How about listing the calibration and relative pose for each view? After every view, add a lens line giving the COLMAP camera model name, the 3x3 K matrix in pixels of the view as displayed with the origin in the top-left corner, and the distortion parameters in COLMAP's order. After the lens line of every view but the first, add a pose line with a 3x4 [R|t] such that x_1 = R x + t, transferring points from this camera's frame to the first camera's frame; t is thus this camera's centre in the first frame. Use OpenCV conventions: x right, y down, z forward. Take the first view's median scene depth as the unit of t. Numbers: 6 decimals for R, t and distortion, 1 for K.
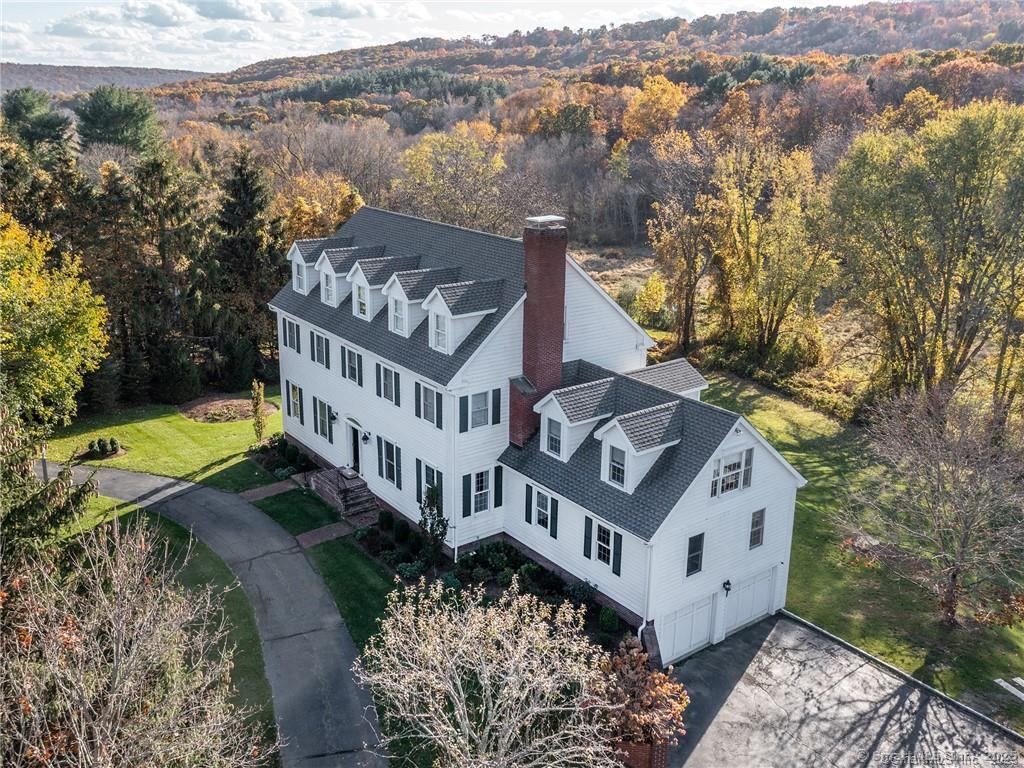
lens RADIAL K [[919.5, 0, 509.4], [0, 919.5, 383.0], [0, 0, 1]] dist [0.012875, -0.003164]
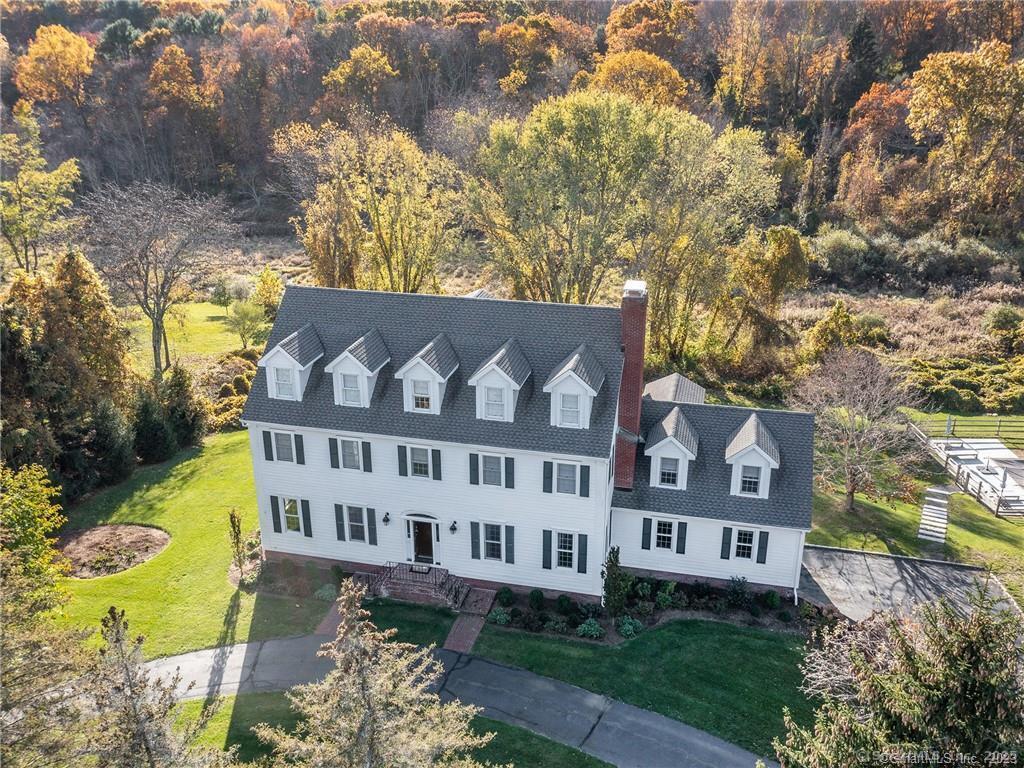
lens RADIAL K [[919.5, 0, 509.8], [0, 919.5, 383.9], [0, 0, 1]] dist [0.012875, -0.003164]
pose [[0.763499, -0.249076, 0.595844, -0.681099], [0.202400, 0.968437, 0.145478, -0.229252], [-0.613272, 0.009527, 0.789814, 0.174773]]
